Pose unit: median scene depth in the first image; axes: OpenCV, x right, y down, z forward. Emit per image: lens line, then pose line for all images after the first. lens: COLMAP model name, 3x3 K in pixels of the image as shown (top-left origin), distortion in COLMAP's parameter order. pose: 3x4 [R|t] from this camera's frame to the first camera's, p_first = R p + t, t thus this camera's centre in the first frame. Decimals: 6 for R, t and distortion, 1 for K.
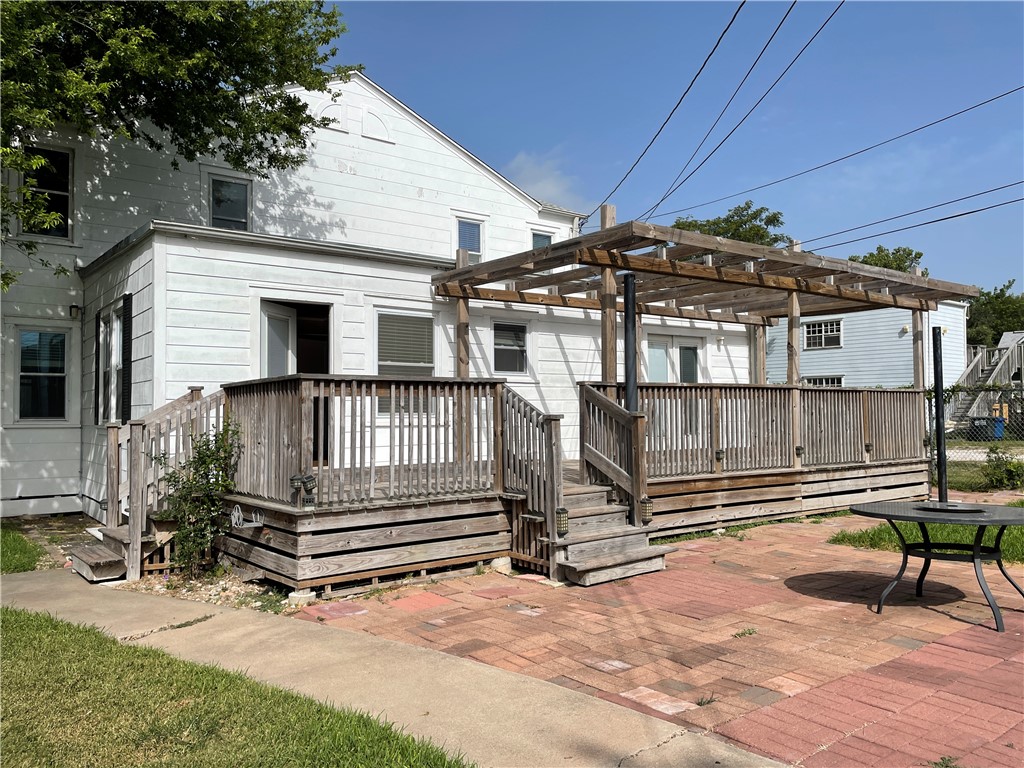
lens RADIAL K [[756.6, 0, 506.9], [0, 756.6, 379.1], [0, 0, 1]] dist [0.057493, -0.106335]
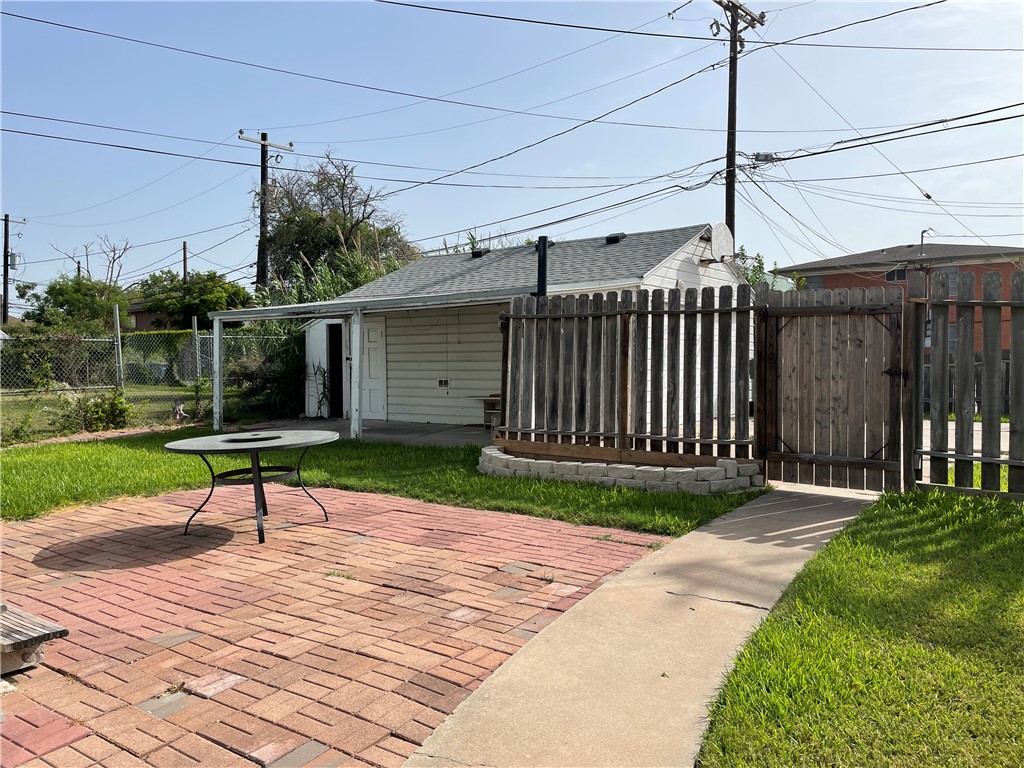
lens RADIAL K [[756.6, 0, 506.9], [0, 756.6, 379.1], [0, 0, 1]] dist [0.057493, -0.106335]
pose [[-0.290400, -0.019252, 0.956712, -0.558086], [-0.020854, 0.999687, 0.013787, 0.053596], [-0.956678, -0.015948, -0.290711, 0.898539]]
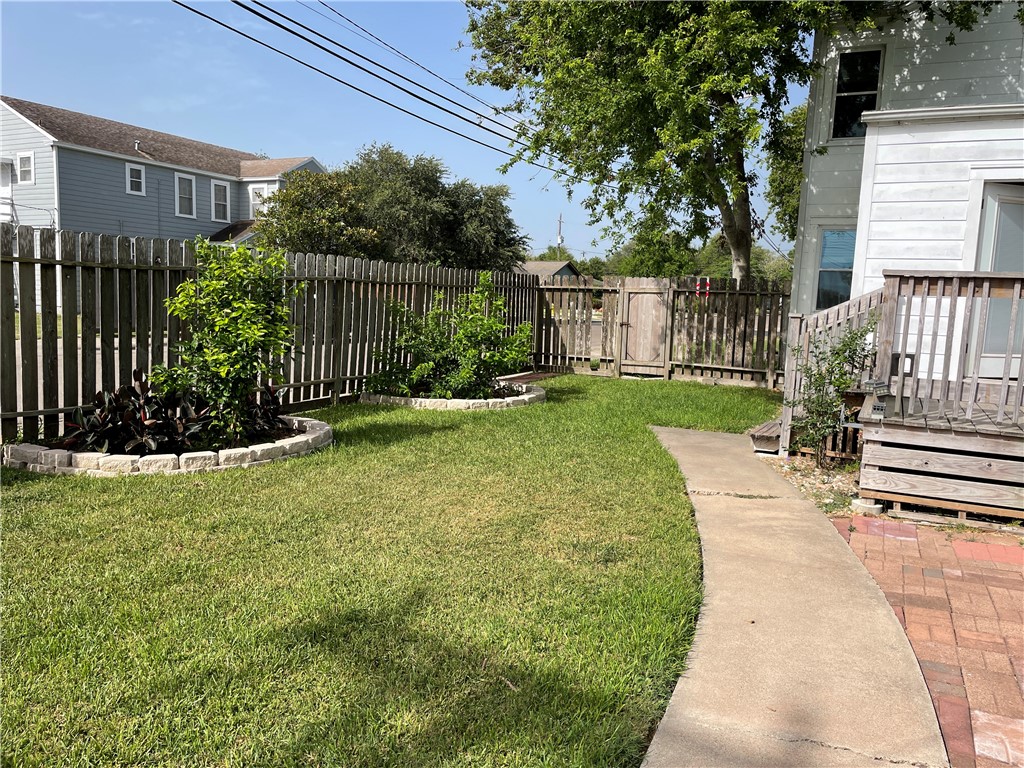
lens RADIAL K [[756.6, 0, 506.9], [0, 756.6, 379.1], [0, 0, 1]] dist [0.057493, -0.106335]
pose [[0.430631, 0.124063, -0.893960, 0.371028], [-0.000823, 0.990561, 0.137072, -0.001785], [0.902528, -0.058292, 0.426668, 0.198354]]
